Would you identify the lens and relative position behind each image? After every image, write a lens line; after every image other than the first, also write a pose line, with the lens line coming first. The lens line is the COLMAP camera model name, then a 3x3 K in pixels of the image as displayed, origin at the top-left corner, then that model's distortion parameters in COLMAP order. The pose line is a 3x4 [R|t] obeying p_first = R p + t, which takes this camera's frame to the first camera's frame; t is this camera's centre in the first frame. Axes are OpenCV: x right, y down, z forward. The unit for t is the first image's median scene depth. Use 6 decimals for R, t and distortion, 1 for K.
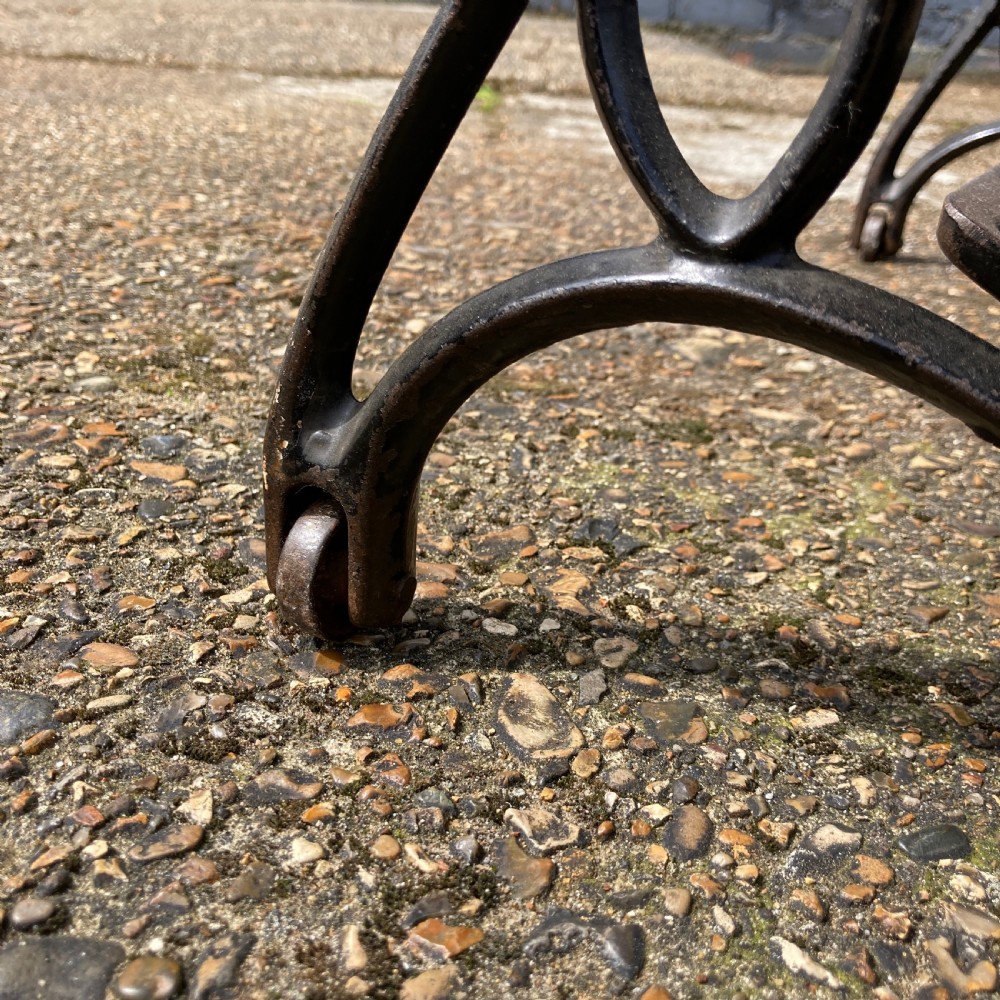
lens RADIAL K [[1137.7, 0, 497.7], [0, 1137.7, 499.2], [0, 0, 1]] dist [0.005661, 0.000000]
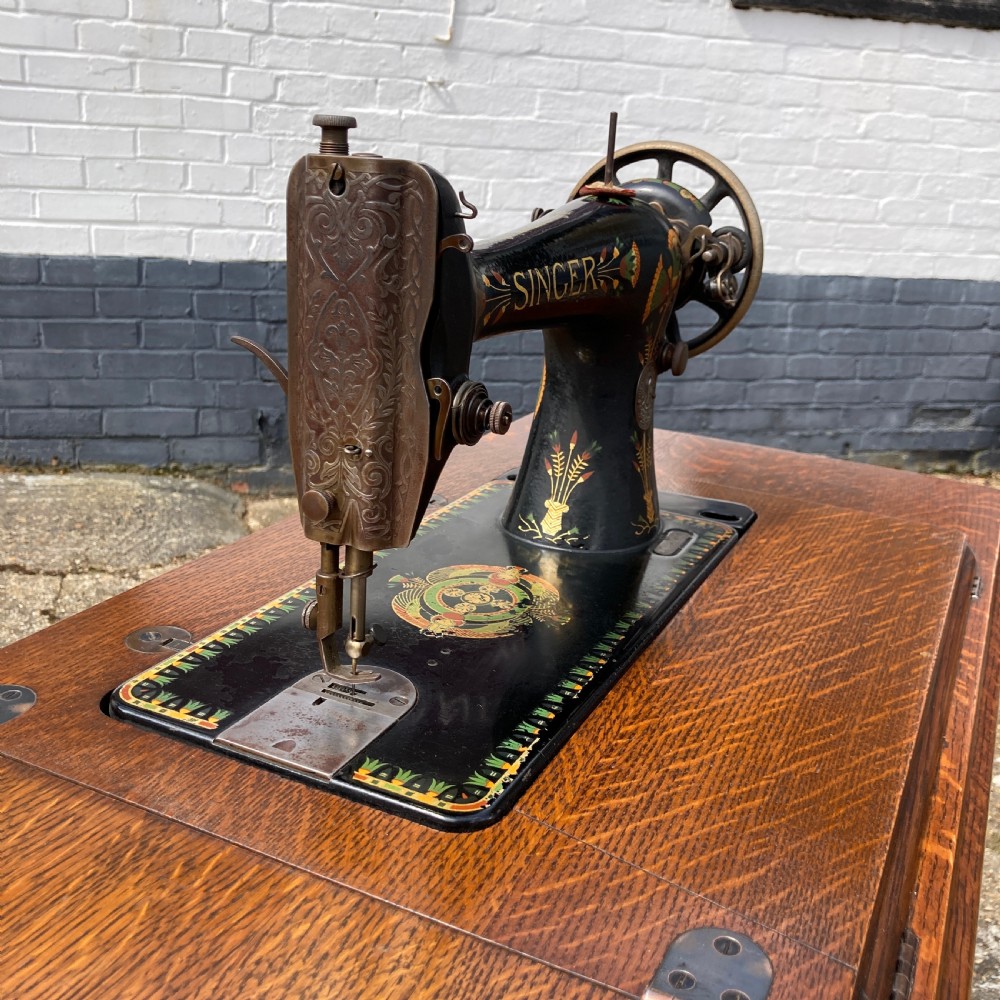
lens RADIAL K [[1137.7, 0, 520.1], [0, 1137.7, 480.6], [0, 0, 1]] dist [0.005661, 0.000000]
pose [[0.903366, -0.137953, 0.406077, 0.089328], [0.168778, 0.984805, -0.040909, -2.980670], [-0.394263, 0.105493, 0.912923, -1.385935]]
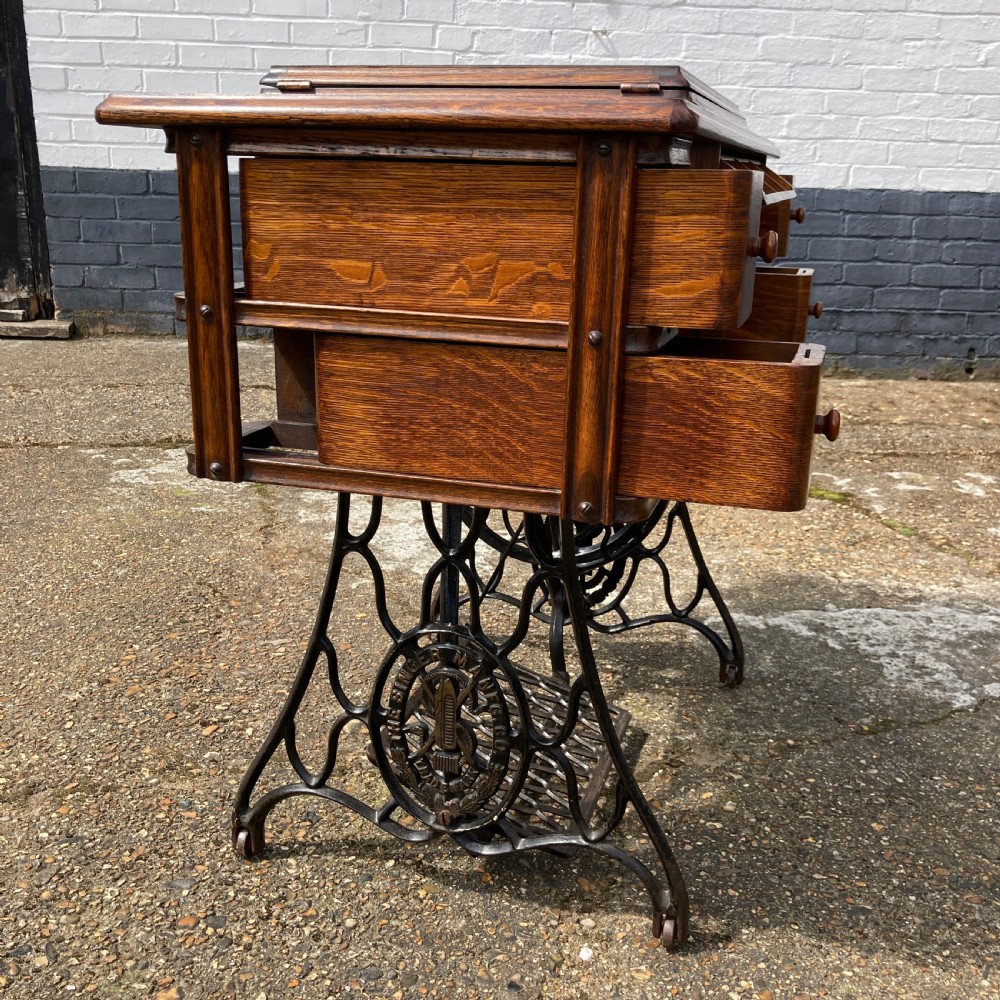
lens RADIAL K [[1137.7, 0, 510.5], [0, 1137.7, 494.9], [0, 0, 1]] dist [0.005661, 0.000000]
pose [[0.976491, -0.095619, 0.193191, 0.139021], [0.116330, 0.988279, -0.098853, -0.732799], [-0.181474, 0.119003, 0.976169, -3.802845]]
